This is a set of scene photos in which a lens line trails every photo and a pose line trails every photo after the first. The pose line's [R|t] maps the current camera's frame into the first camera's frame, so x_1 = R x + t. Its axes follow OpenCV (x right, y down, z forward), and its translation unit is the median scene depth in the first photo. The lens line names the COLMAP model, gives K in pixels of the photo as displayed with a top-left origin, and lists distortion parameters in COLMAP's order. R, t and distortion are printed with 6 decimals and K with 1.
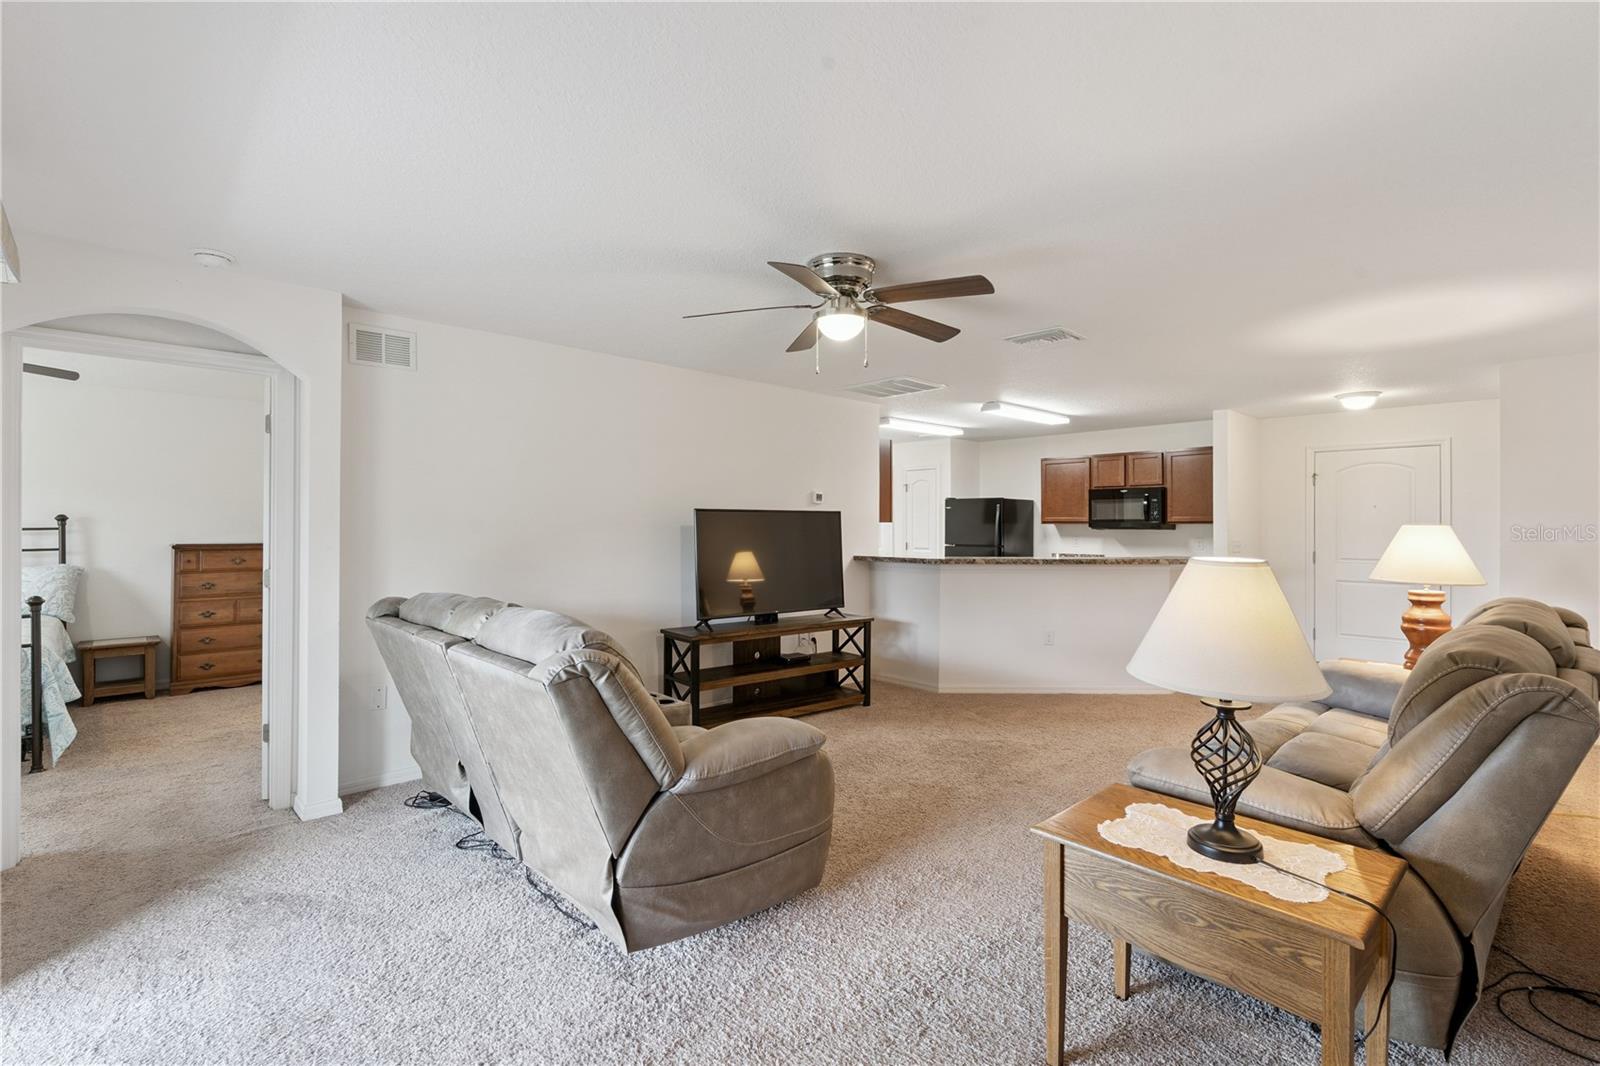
lens RADIAL K [[717.5, 0, 803.1], [0, 717.5, 524.8], [0, 0, 1]] dist [-0.001037, 0.000336]
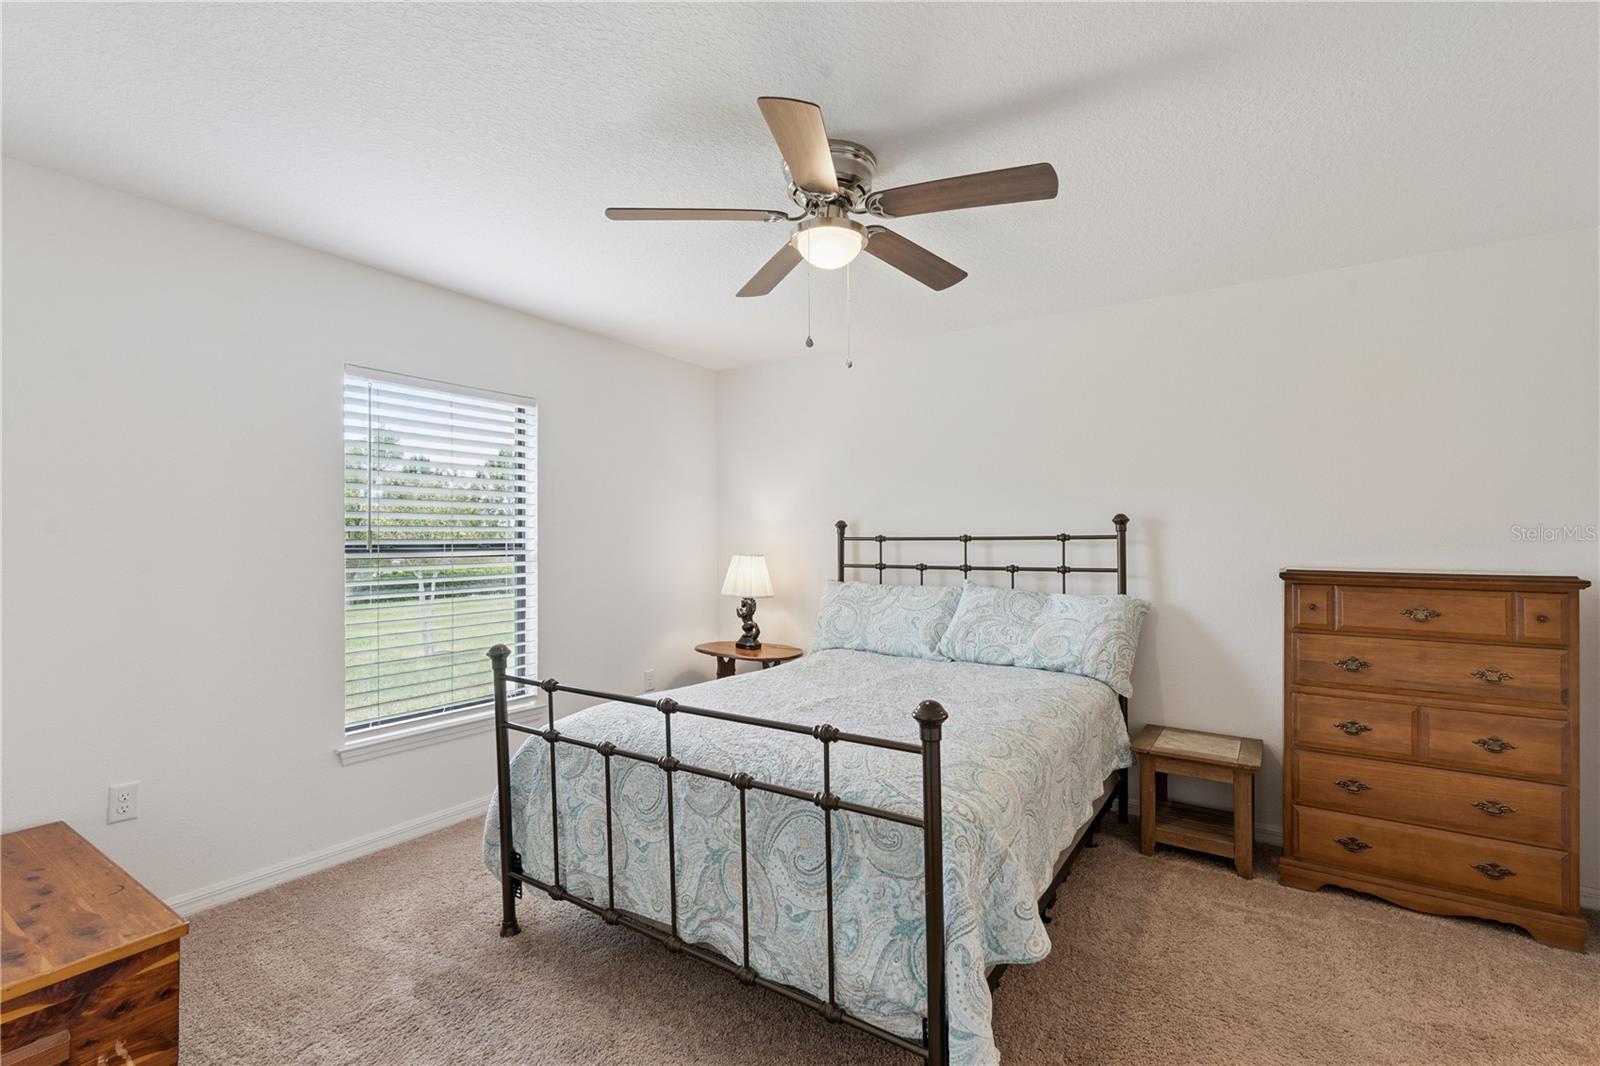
lens RADIAL K [[717.5, 0, 803.1], [0, 717.5, 524.8], [0, 0, 1]] dist [-0.001037, 0.000336]
pose [[0.223941, -0.018344, -0.974430, -0.478274], [-0.003214, 0.999804, -0.019561, 0.007611], [0.974597, 0.007512, 0.223838, 0.575860]]
